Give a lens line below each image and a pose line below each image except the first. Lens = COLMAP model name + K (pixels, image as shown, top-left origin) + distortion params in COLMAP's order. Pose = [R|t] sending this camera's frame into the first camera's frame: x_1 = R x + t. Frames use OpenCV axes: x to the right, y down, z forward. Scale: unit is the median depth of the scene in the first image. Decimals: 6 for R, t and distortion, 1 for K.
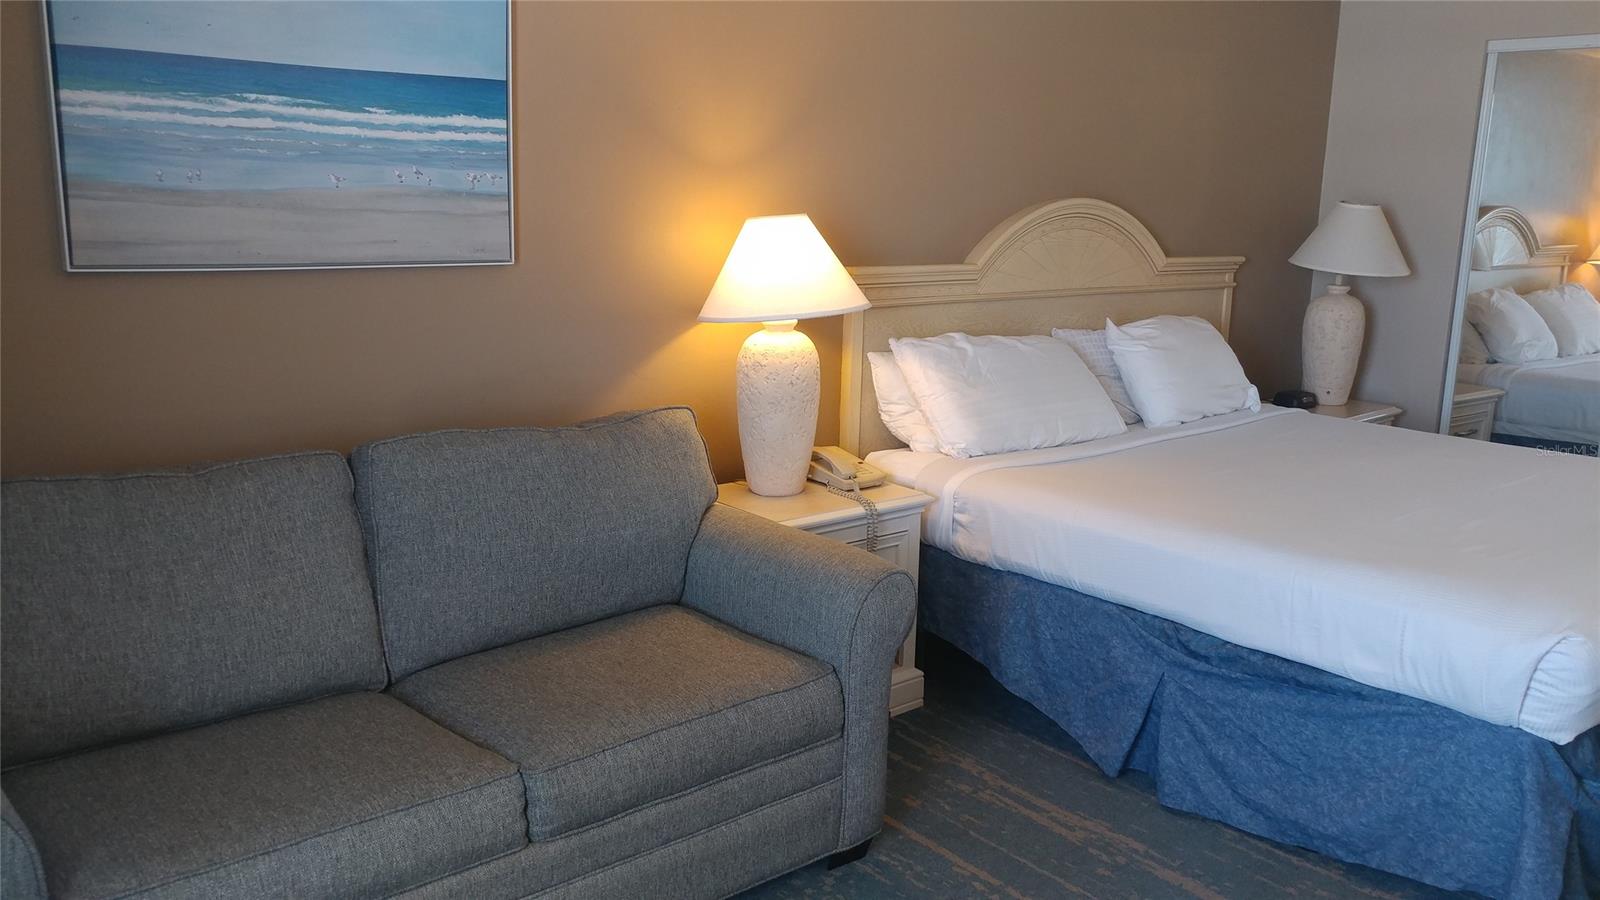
lens RADIAL K [[1309.2, 0, 800.0], [0, 1309.2, 450.0], [0, 0, 1]] dist [-0.009101, -0.008465]
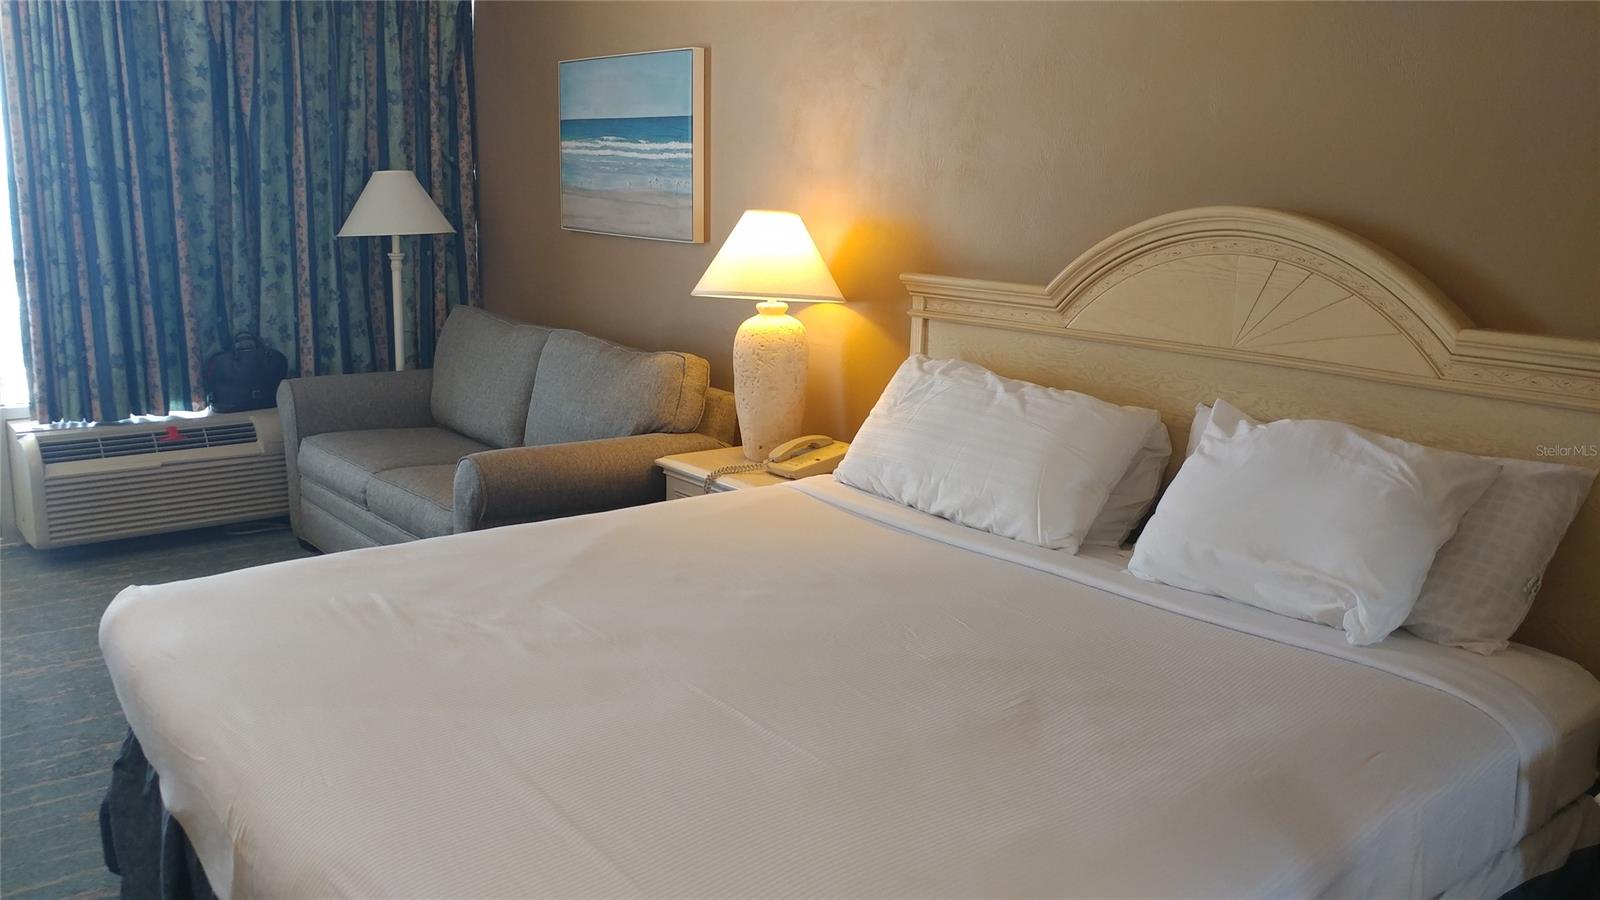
lens RADIAL K [[1309.2, 0, 800.0], [0, 1309.2, 450.0], [0, 0, 1]] dist [-0.009101, -0.008465]
pose [[-0.011298, 0.173900, -0.984699, 1.318266], [-0.229252, 0.958080, 0.171829, -0.210302], [0.973301, 0.227686, 0.029042, 1.196203]]
